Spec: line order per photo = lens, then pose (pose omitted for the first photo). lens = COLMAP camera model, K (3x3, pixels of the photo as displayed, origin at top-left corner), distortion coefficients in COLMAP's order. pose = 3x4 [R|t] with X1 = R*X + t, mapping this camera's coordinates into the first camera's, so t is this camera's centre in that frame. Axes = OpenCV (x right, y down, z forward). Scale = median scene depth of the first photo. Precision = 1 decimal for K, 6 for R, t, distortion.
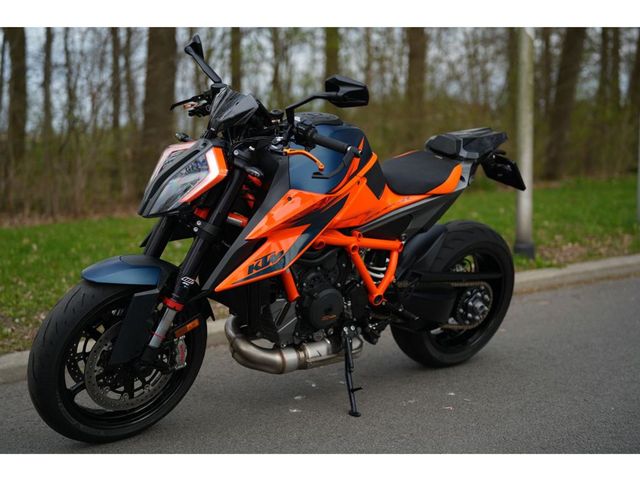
lens RADIAL K [[891.8, 0, 320.0], [0, 891.8, 240.0], [0, 0, 1]] dist [-0.127018, 1.233925]
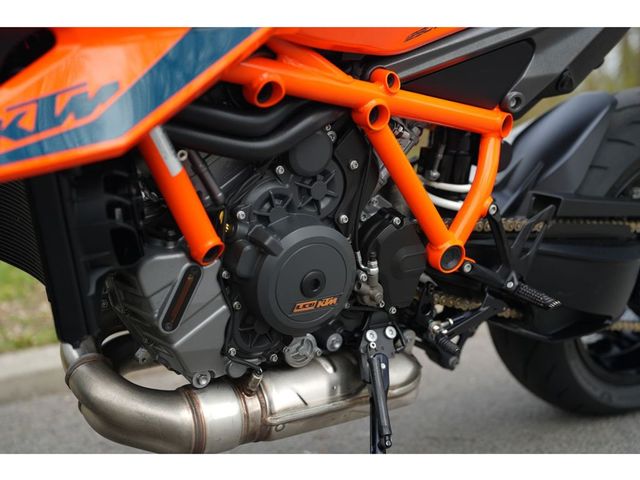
lens RADIAL K [[891.8, 0, 320.0], [0, 891.8, 240.0], [0, 0, 1]] dist [-0.127018, 1.233925]
pose [[0.993208, -0.032427, -0.111745, 0.054169], [0.031262, 0.999437, -0.012162, 0.064992], [0.112077, 0.008586, 0.993662, 0.635945]]
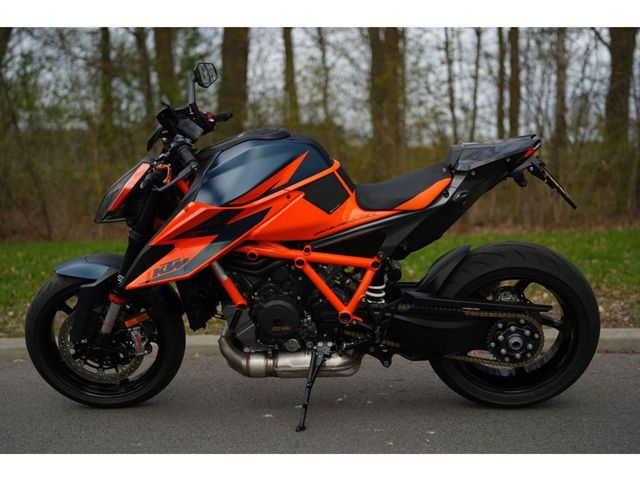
lens RADIAL K [[891.8, 0, 320.0], [0, 891.8, 240.0], [0, 0, 1]] dist [-0.127018, 1.233925]
pose [[0.742809, 0.047311, -0.667830, 0.720892], [-0.054940, 0.998443, 0.009624, -0.026396], [0.667245, 0.029542, 0.744252, 0.271586]]
